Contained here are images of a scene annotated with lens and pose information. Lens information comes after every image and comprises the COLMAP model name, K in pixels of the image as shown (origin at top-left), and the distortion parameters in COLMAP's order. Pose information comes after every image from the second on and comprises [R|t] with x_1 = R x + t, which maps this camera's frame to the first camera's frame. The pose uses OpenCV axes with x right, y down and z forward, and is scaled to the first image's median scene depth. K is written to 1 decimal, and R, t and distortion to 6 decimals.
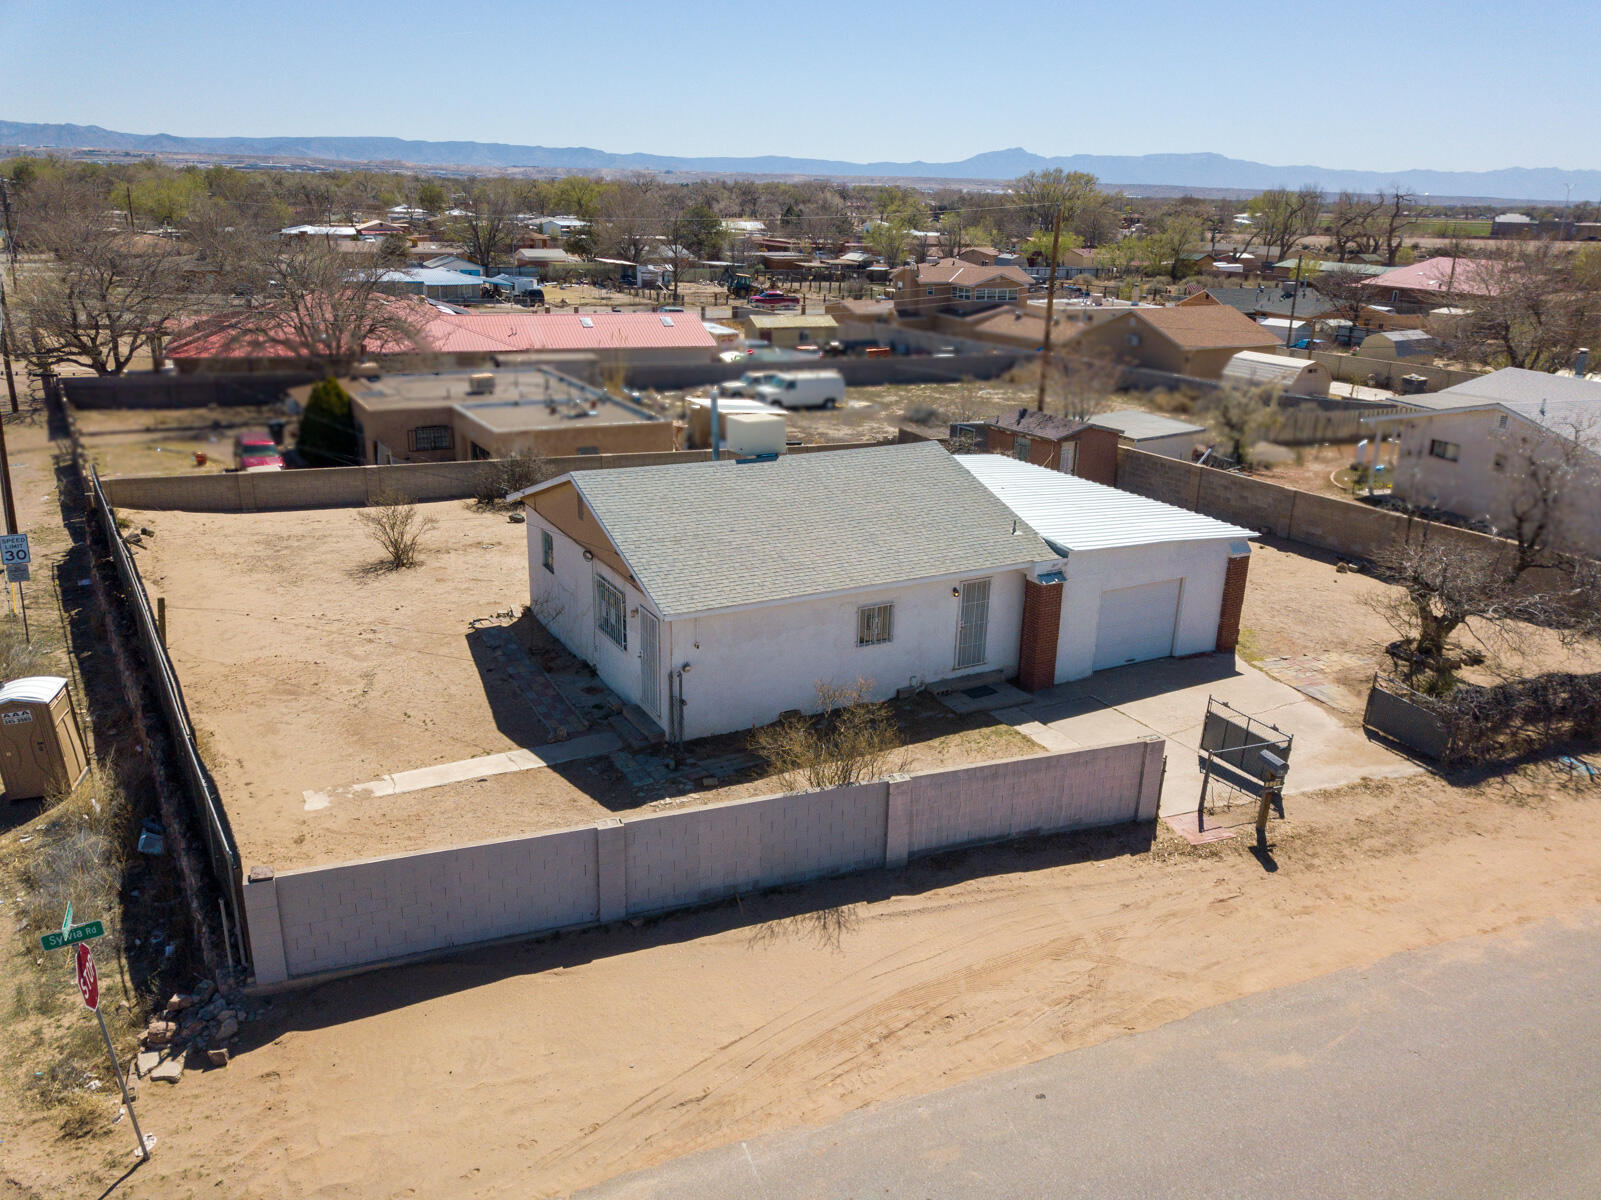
lens RADIAL K [[1218.7, 0, 805.1], [0, 1218.7, 604.3], [0, 0, 1]] dist [0.014709, -0.009816]
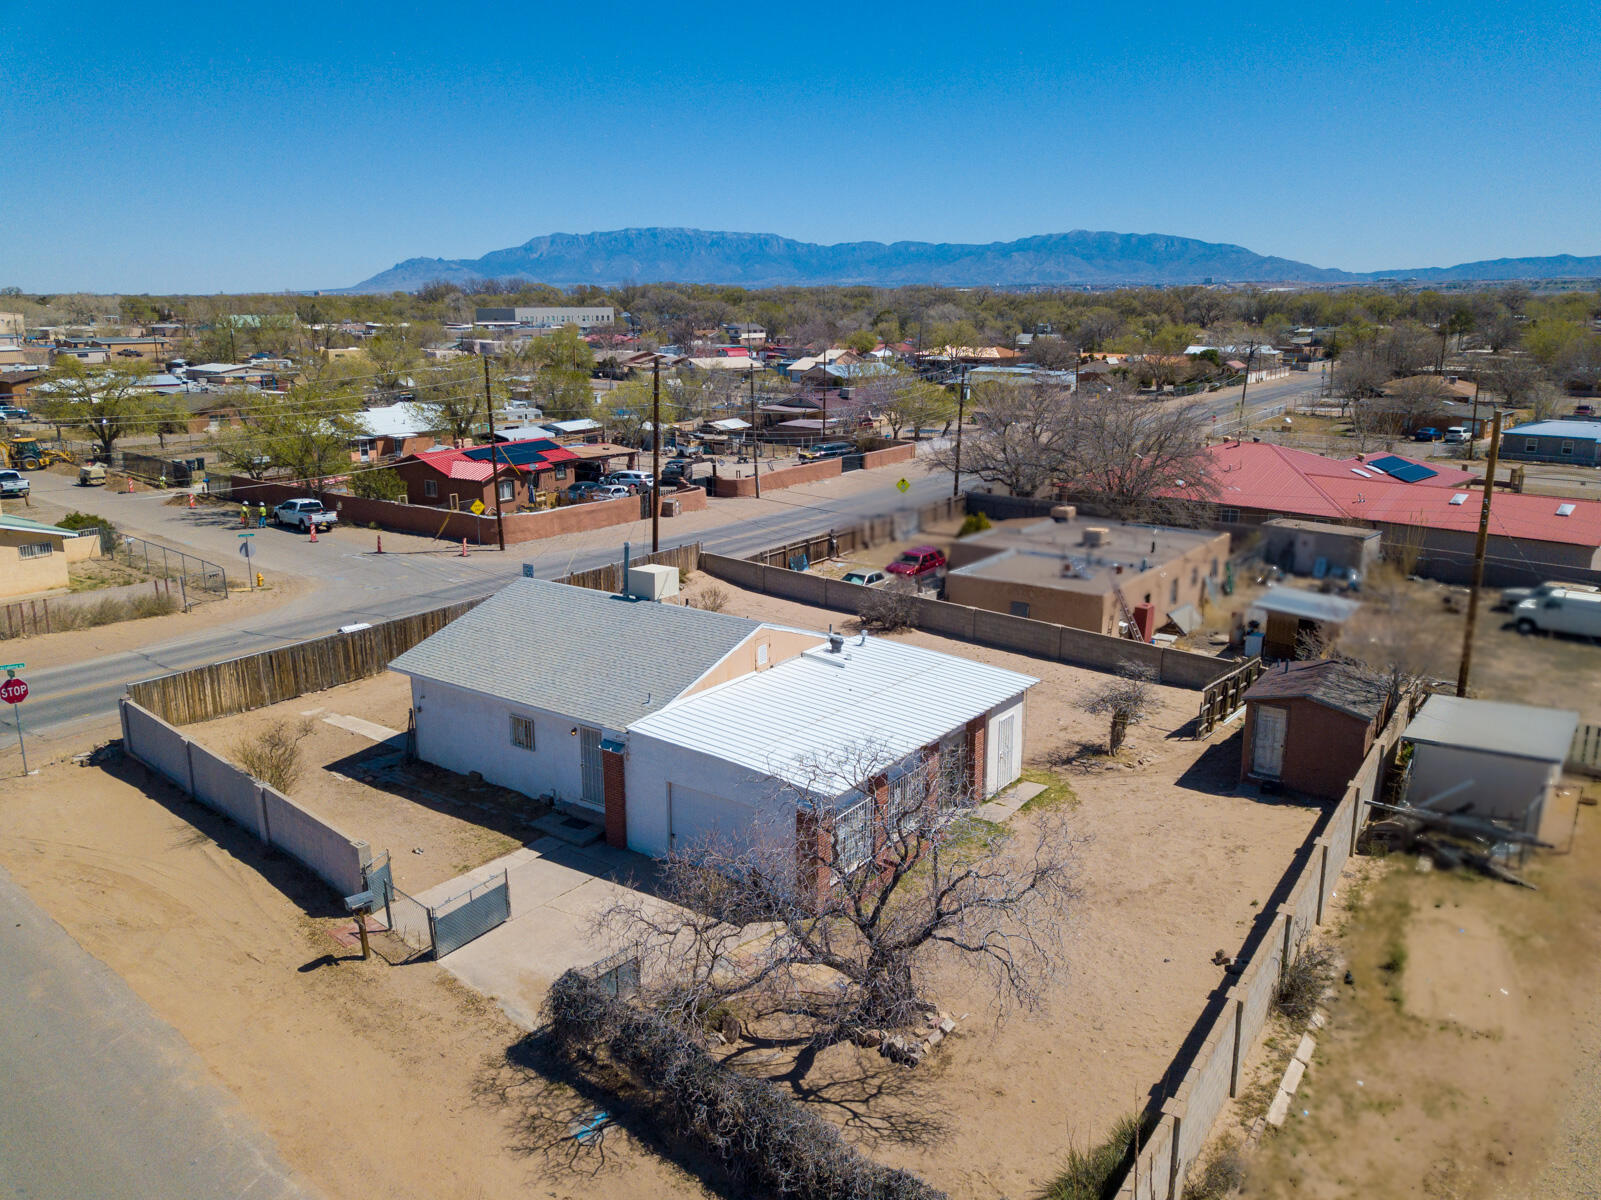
lens RADIAL K [[1218.7, 0, 804.1], [0, 1218.7, 590.3], [0, 0, 1]] dist [0.014709, -0.009816]
pose [[0.426095, 0.184381, -0.885690, 1.230652], [-0.279270, 0.958005, 0.065082, -0.277905], [0.860495, 0.219615, 0.459693, 0.607819]]
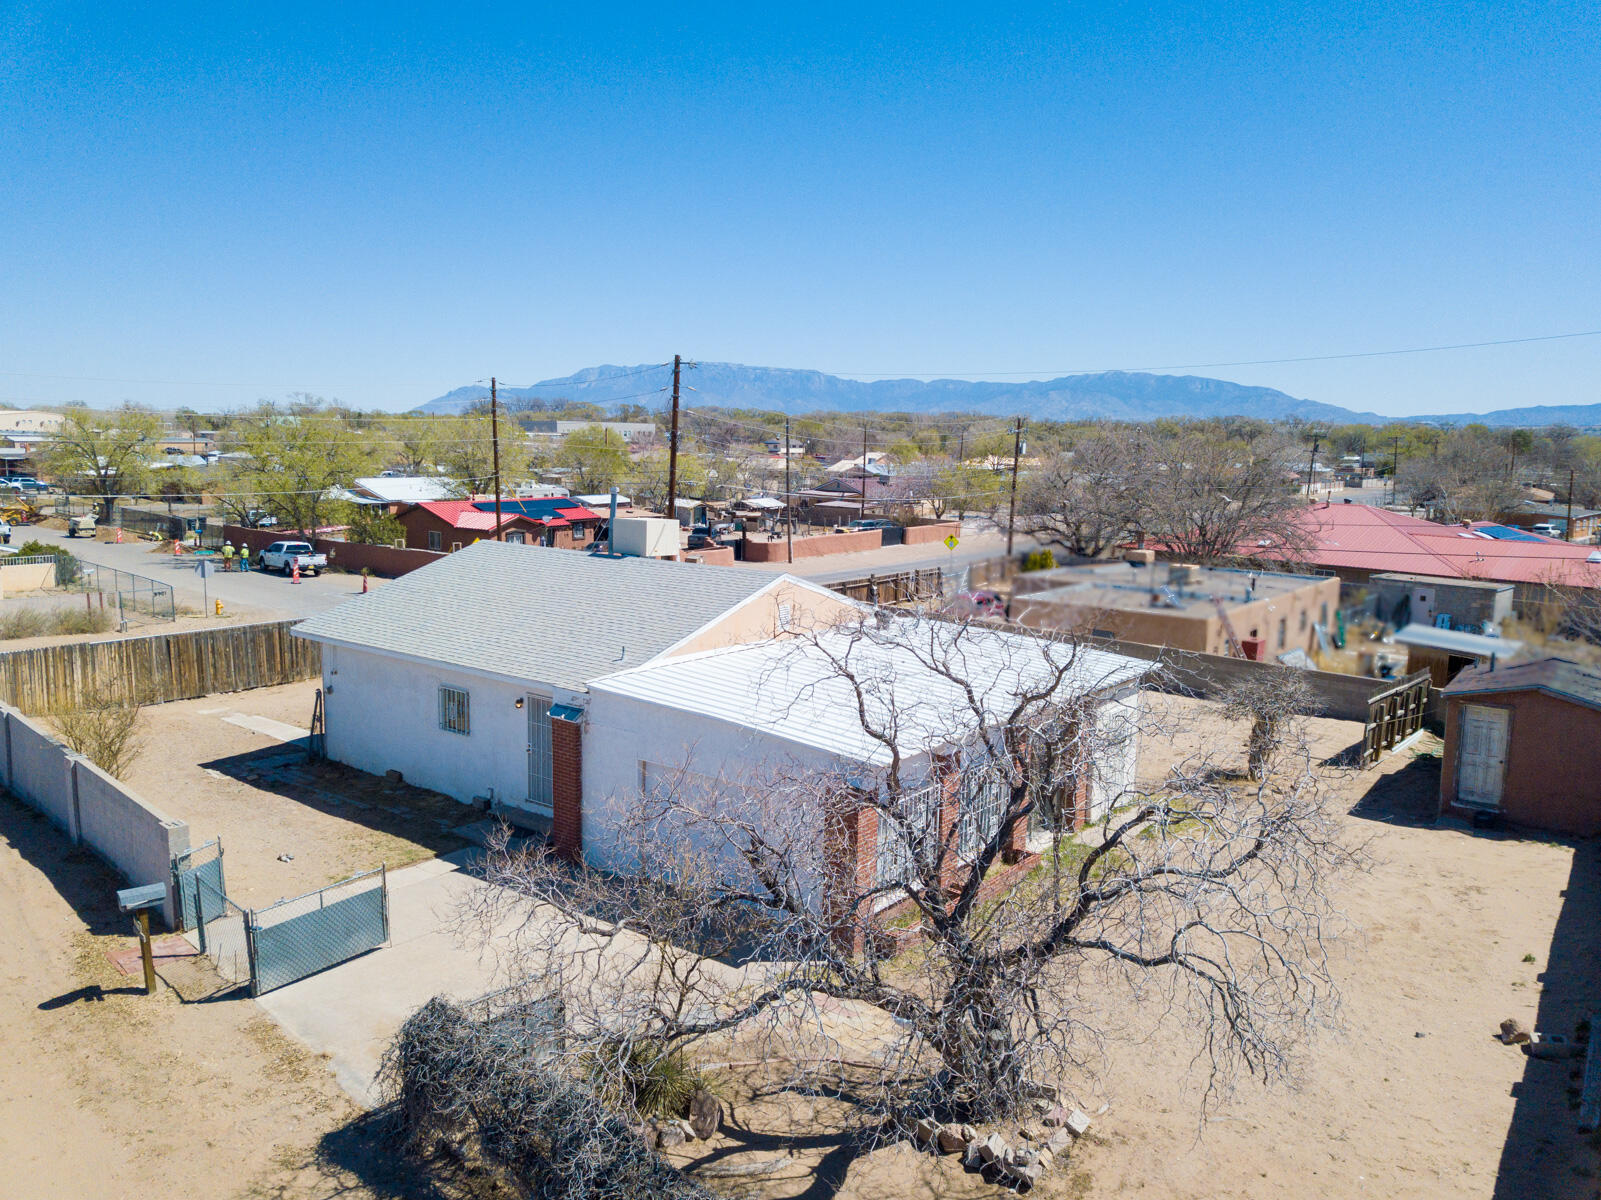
lens RADIAL K [[1218.7, 0, 806.3], [0, 1218.7, 592.0], [0, 0, 1]] dist [0.014709, -0.009816]
pose [[0.398827, 0.101847, -0.911353, 0.965446], [-0.302102, 0.952929, -0.025713, -0.121509], [0.865836, 0.285577, 0.410822, 0.788721]]
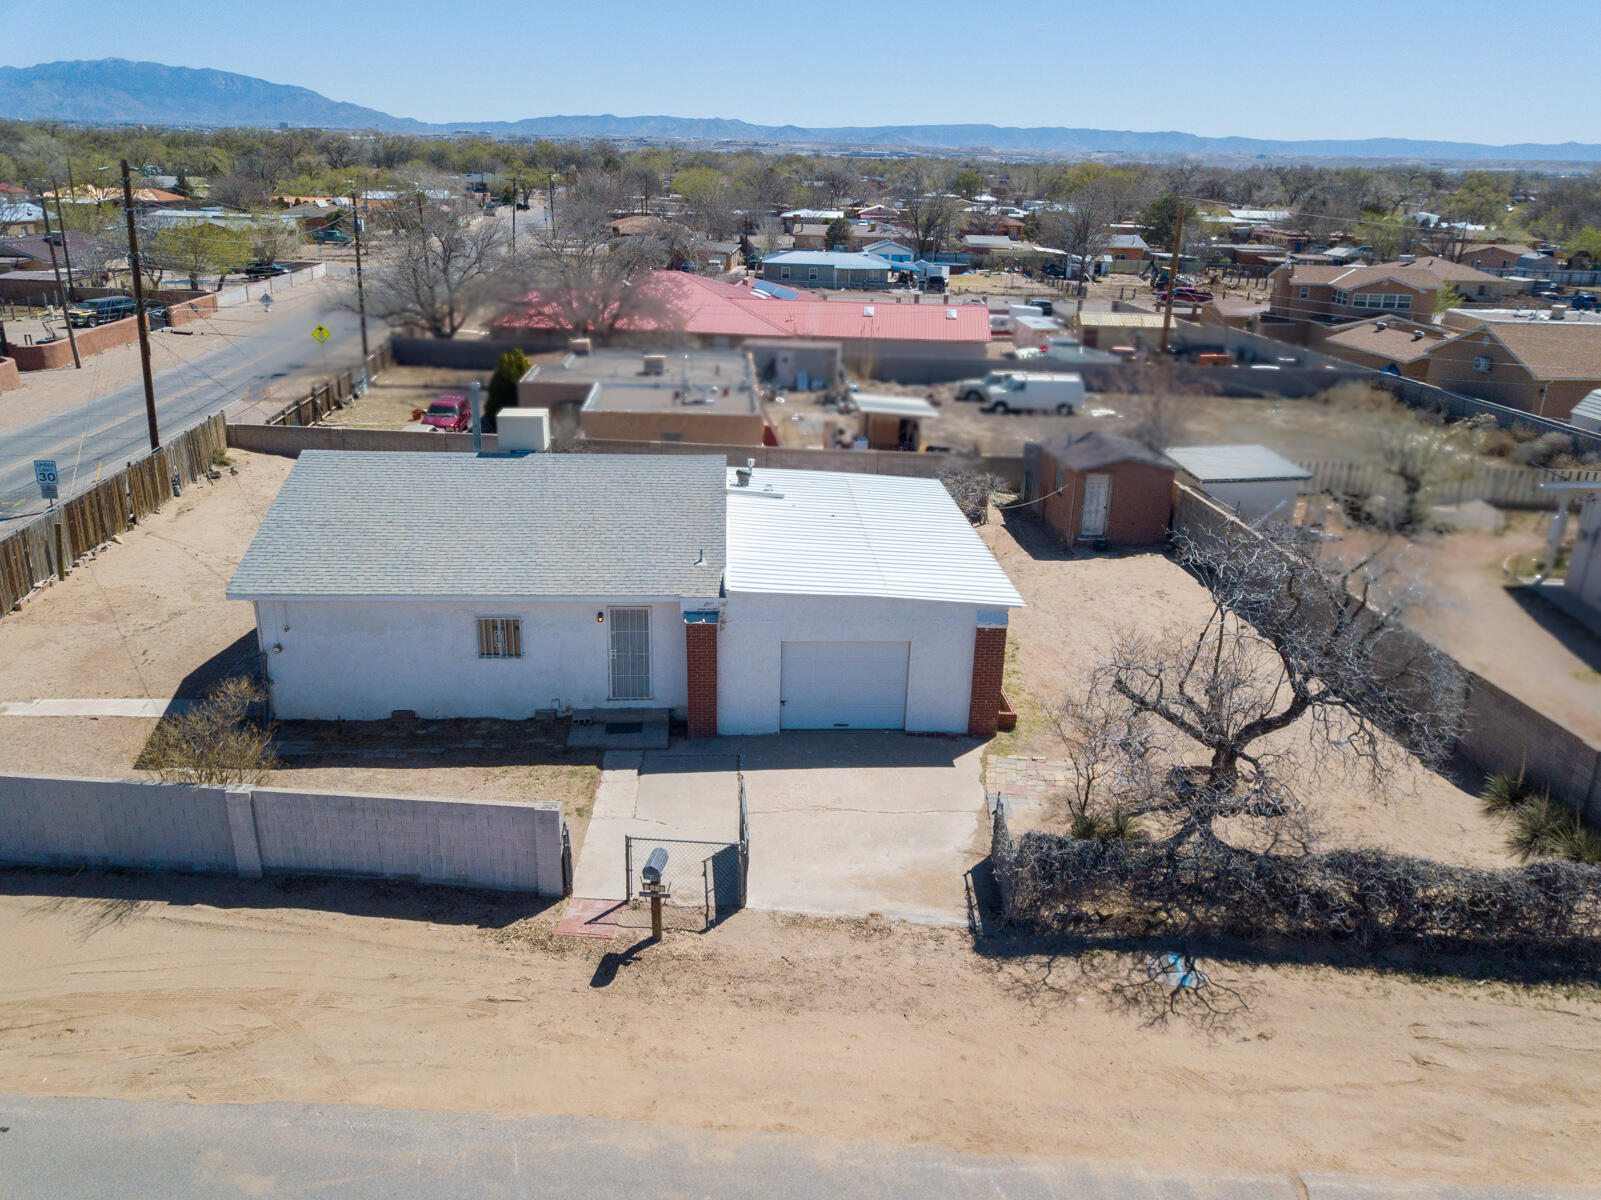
lens RADIAL K [[1218.7, 0, 806.7], [0, 1218.7, 604.8], [0, 0, 1]] dist [0.014709, -0.009816]
pose [[0.903984, 0.144104, -0.402550, 0.631877], [-0.139714, 0.989366, 0.040424, -0.077745], [0.404095, 0.019699, 0.914505, 0.209227]]
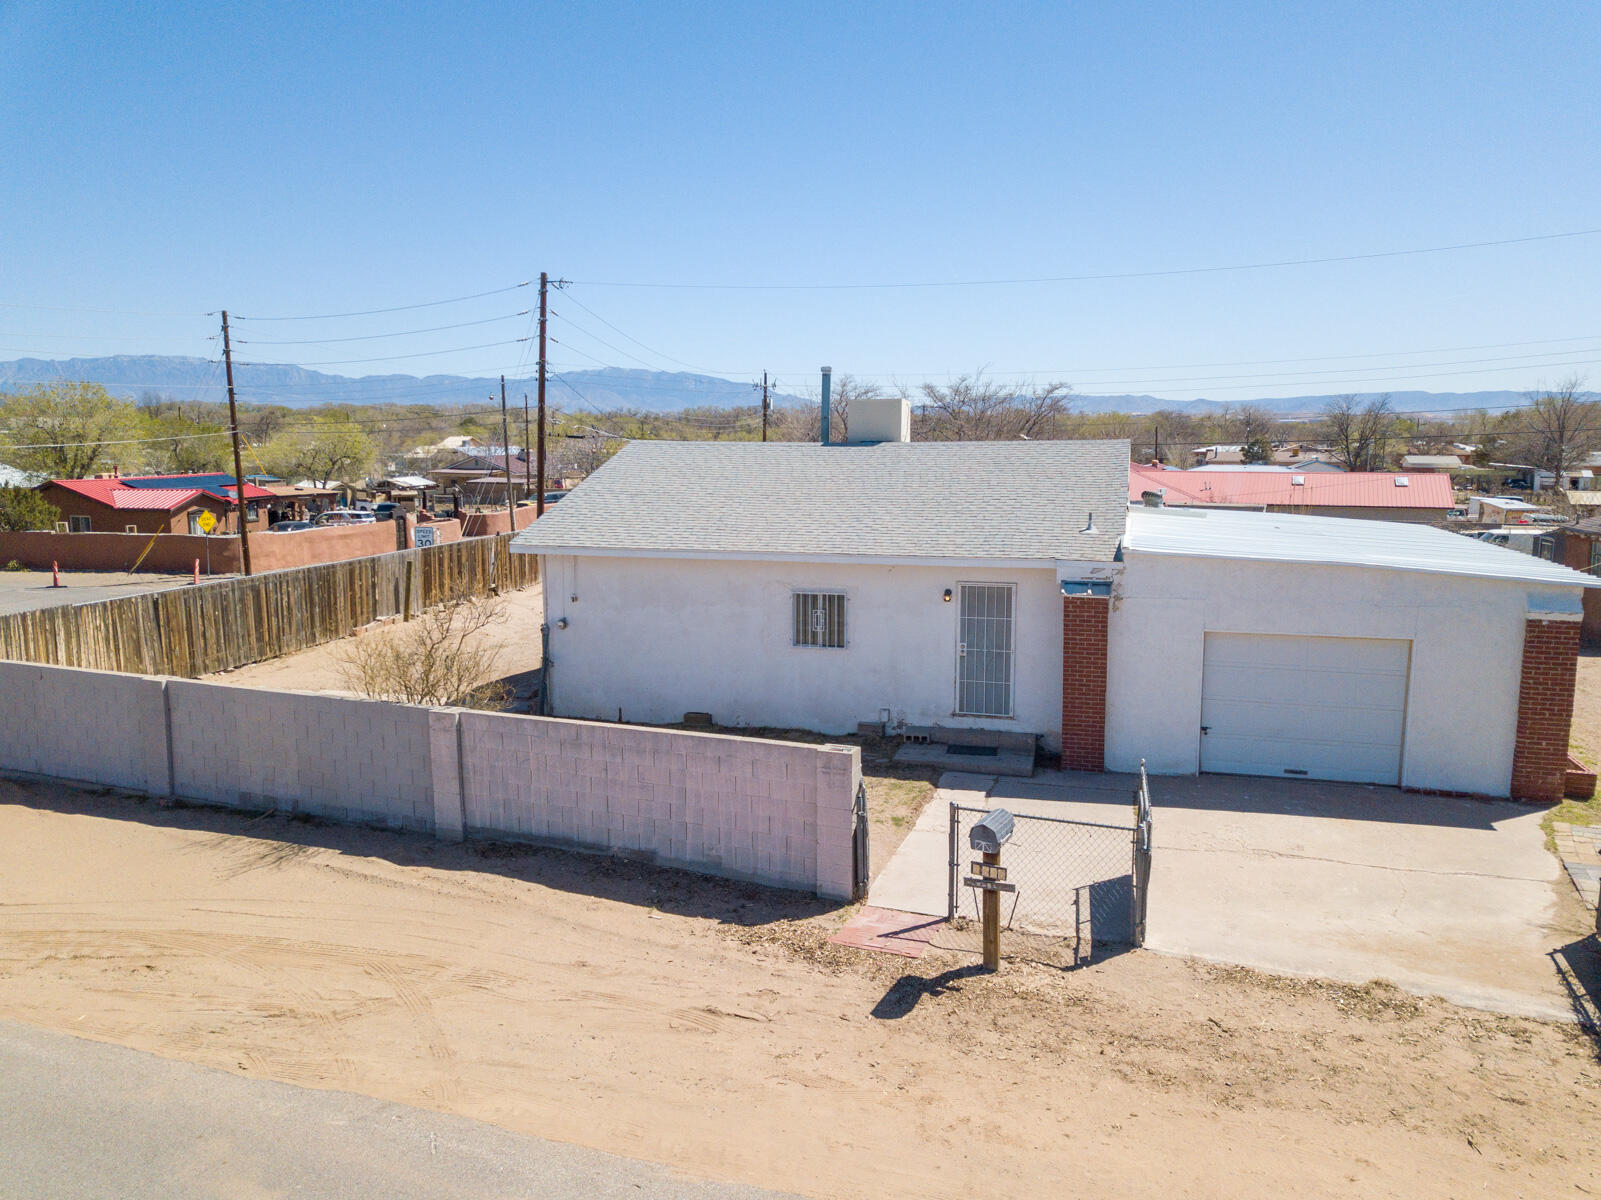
lens RADIAL K [[1218.7, 0, 807.7], [0, 1218.7, 590.4], [0, 0, 1]] dist [0.014709, -0.009816]
pose [[0.721927, 0.064036, -0.689000, 0.538104], [-0.203591, 0.971293, -0.123049, 0.088181], [0.661342, 0.229107, 0.714239, 0.442791]]
